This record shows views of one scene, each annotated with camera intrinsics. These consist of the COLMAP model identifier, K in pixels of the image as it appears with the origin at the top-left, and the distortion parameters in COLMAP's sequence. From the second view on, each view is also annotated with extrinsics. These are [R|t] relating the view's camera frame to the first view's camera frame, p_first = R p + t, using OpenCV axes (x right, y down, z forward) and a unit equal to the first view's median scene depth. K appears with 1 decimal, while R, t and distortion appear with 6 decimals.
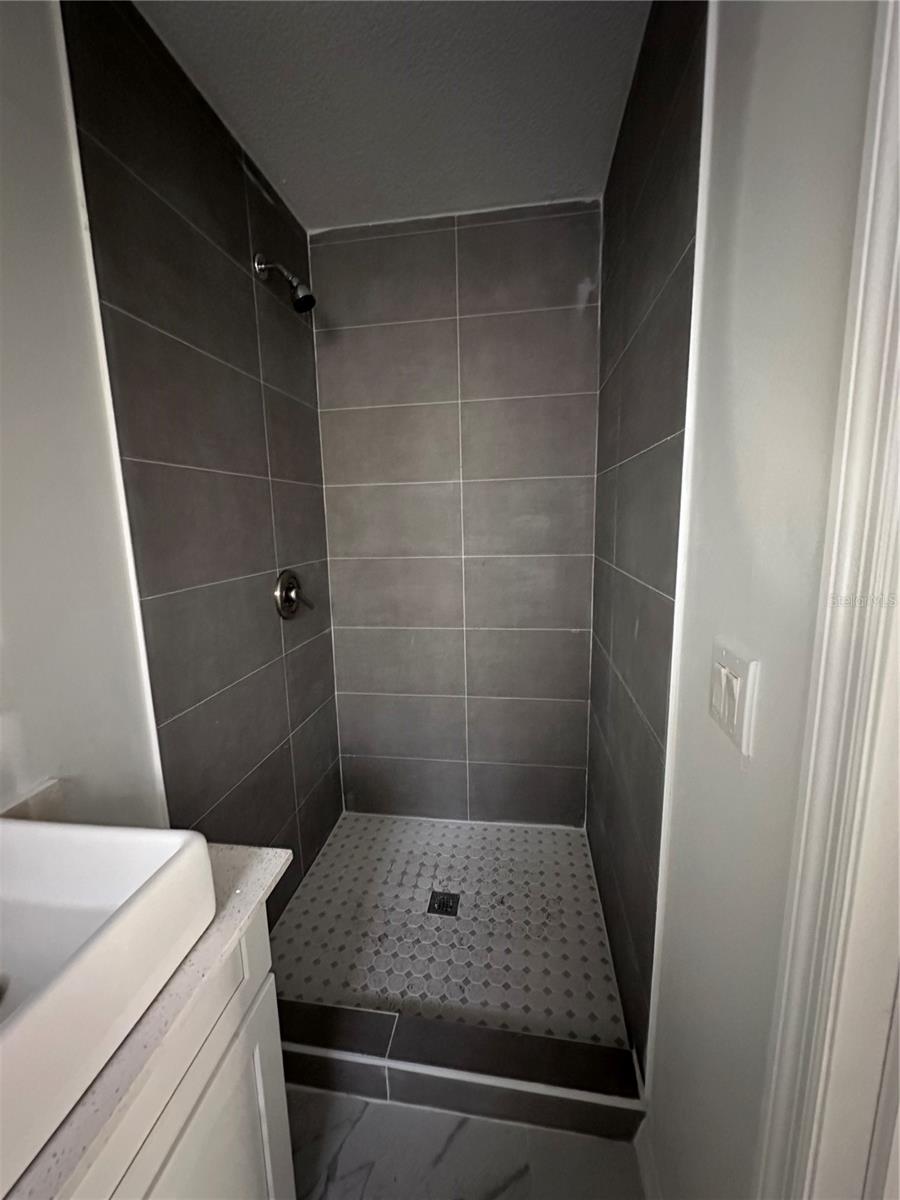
lens RADIAL K [[478.0, 0, 449.5], [0, 478.0, 601.7], [0, 0, 1]] dist [-0.001966, 0.000302]
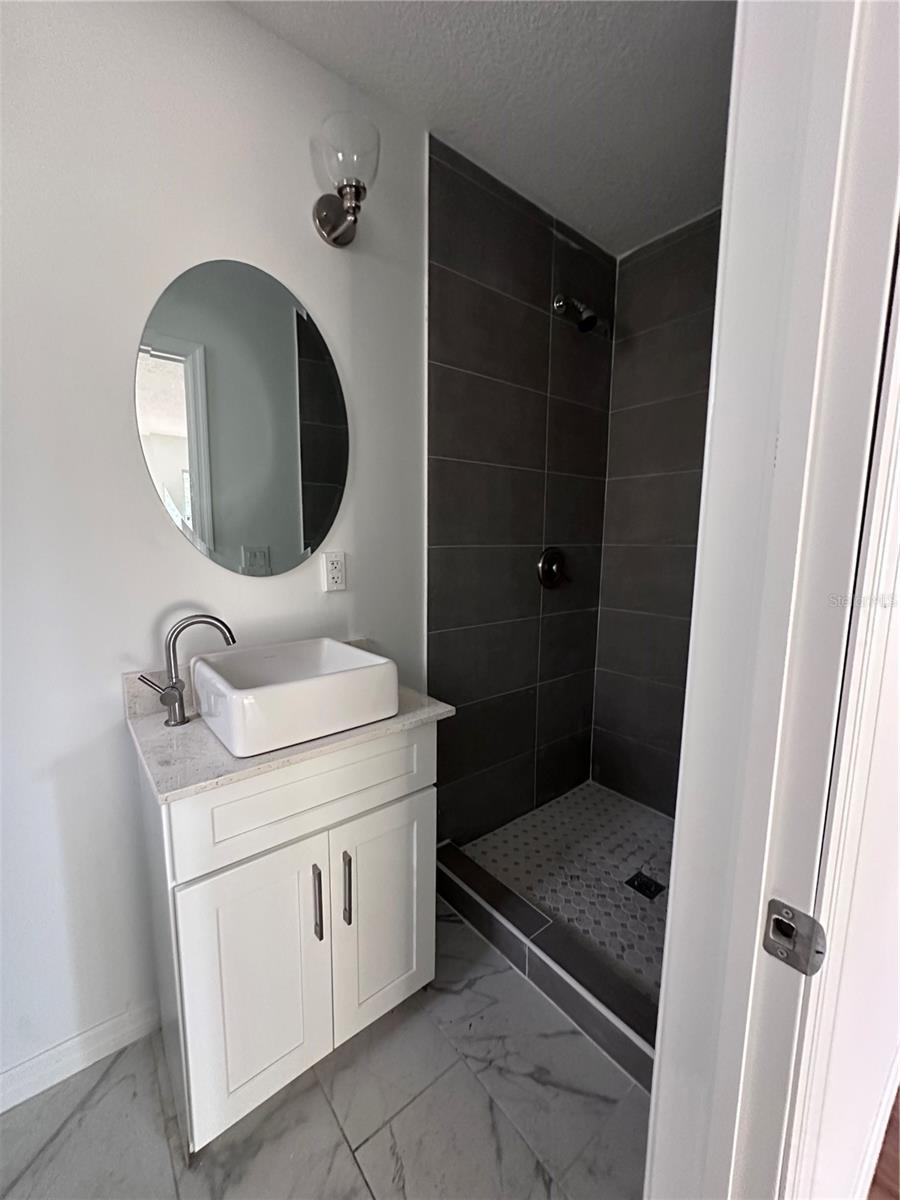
lens RADIAL K [[478.0, 0, 449.5], [0, 478.0, 601.7], [0, 0, 1]] dist [-0.001966, 0.000302]
pose [[0.735718, 0.115949, -0.667289, 0.303524], [-0.138686, 0.990151, 0.019142, 0.087084], [0.662937, 0.078461, 0.744553, -0.066012]]
